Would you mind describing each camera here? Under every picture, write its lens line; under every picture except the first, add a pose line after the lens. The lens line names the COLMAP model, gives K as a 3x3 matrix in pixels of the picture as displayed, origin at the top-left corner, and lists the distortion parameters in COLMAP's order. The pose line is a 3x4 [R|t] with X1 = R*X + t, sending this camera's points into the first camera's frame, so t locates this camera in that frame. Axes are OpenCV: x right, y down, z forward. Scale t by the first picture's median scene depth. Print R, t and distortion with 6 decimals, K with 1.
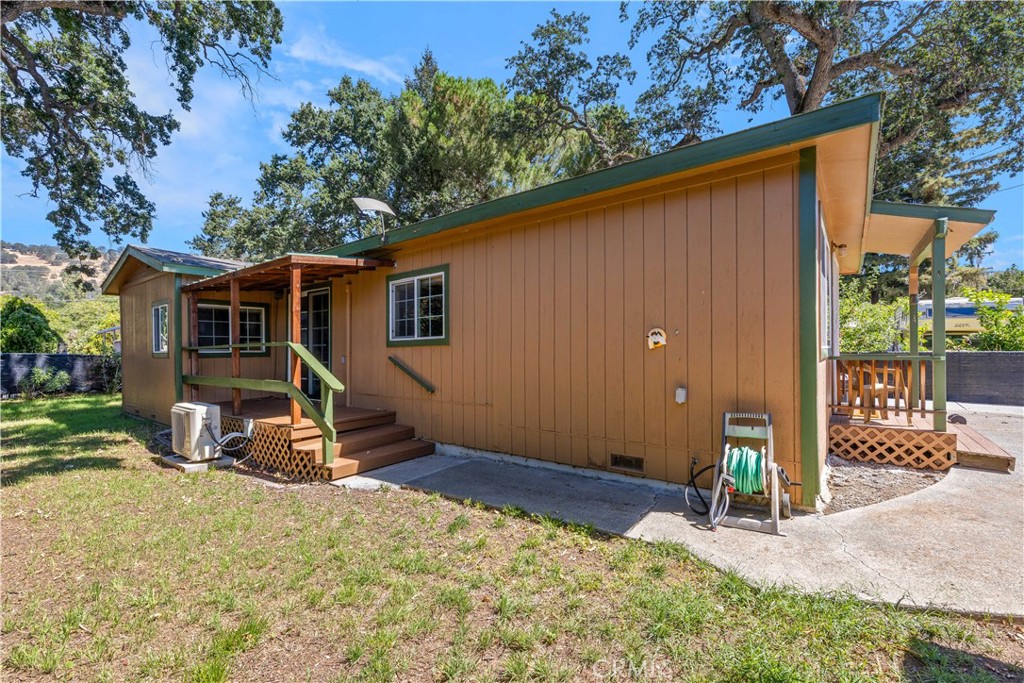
lens RADIAL K [[441.0, 0, 510.3], [0, 441.0, 350.7], [0, 0, 1]] dist [0.010056, -0.000585]
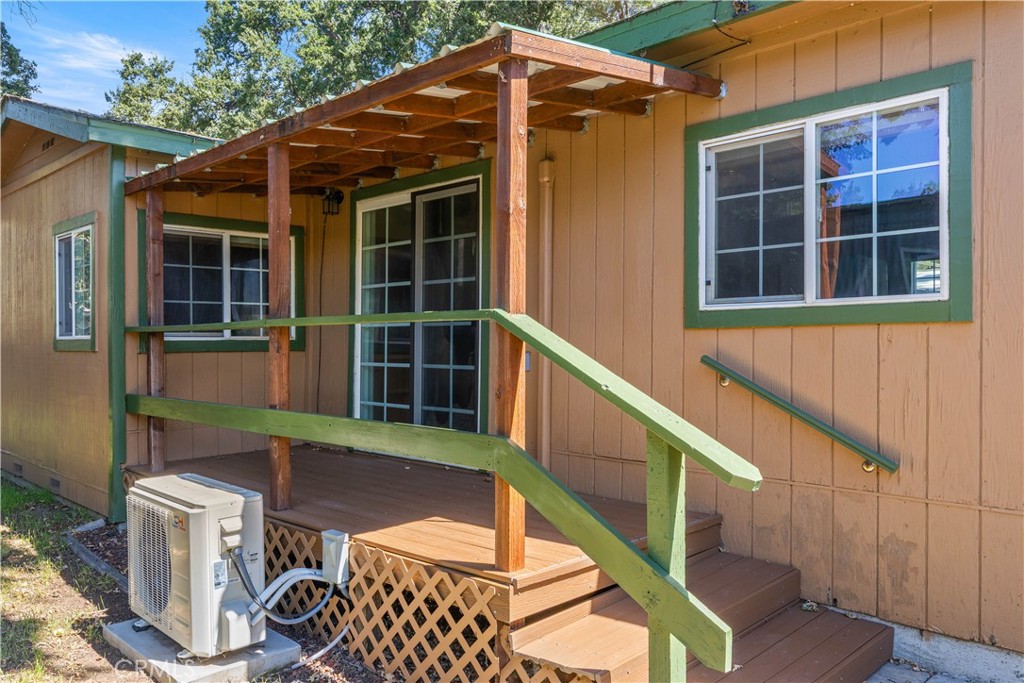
lens RADIAL K [[779.8, 0, 512.1], [0, 779.8, 340.0], [0, 0, 1]] dist [-0.000374, 0.014694]
pose [[0.993433, 0.007183, -0.114187, -0.289584], [-0.007119, 0.999974, 0.000966, 0.001307], [0.114191, -0.000147, 0.993459, 0.305637]]
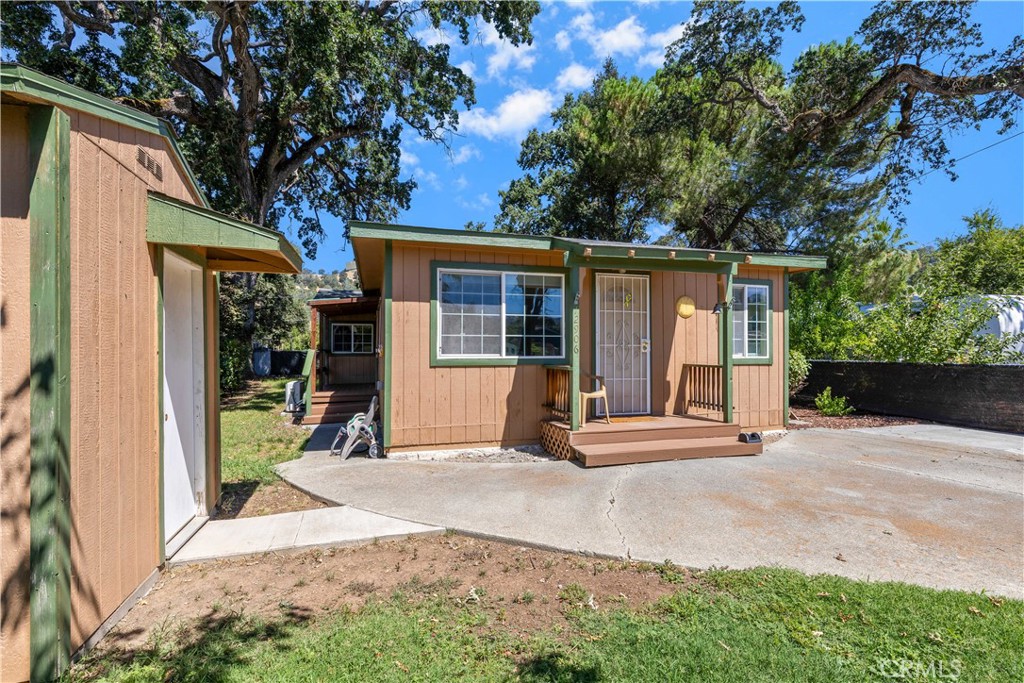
lens RADIAL K [[492.3, 0, 514.2], [0, 492.3, 344.2], [0, 0, 1]] dist [0.014165, -0.000191]
pose [[0.814201, -0.001219, -0.580582, 0.909368], [-0.008888, 0.999854, -0.014565, -0.007286], [0.580515, 0.017019, 0.814072, -0.109685]]
